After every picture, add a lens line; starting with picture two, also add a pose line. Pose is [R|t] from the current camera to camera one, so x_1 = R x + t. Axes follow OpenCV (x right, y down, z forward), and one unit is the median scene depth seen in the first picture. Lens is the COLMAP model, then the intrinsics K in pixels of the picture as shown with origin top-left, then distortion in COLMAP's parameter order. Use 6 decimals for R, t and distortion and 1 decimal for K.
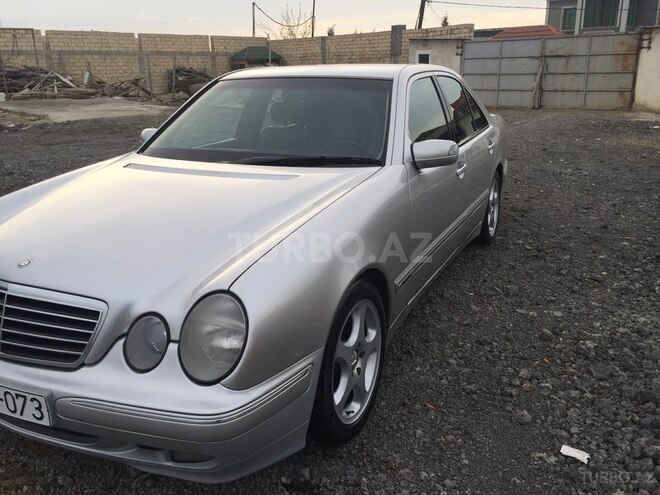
lens RADIAL K [[570.0, 0, 330.0], [0, 570.0, 247.5], [0, 0, 1]] dist [0.031852, -0.014941]
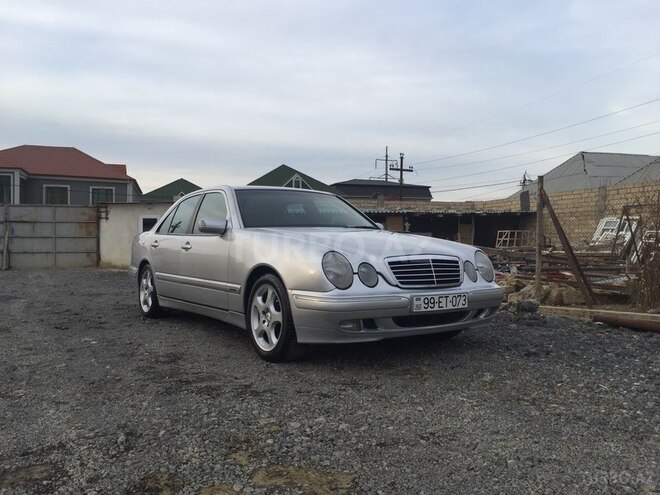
lens RADIAL K [[570.0, 0, 330.0], [0, 570.0, 247.5], [0, 0, 1]] dist [0.031852, -0.014941]
pose [[0.505649, 0.010580, 0.862675, -0.256641], [0.249786, 0.955303, -0.158126, 0.028131], [-0.825788, 0.295441, 0.480405, 0.024680]]
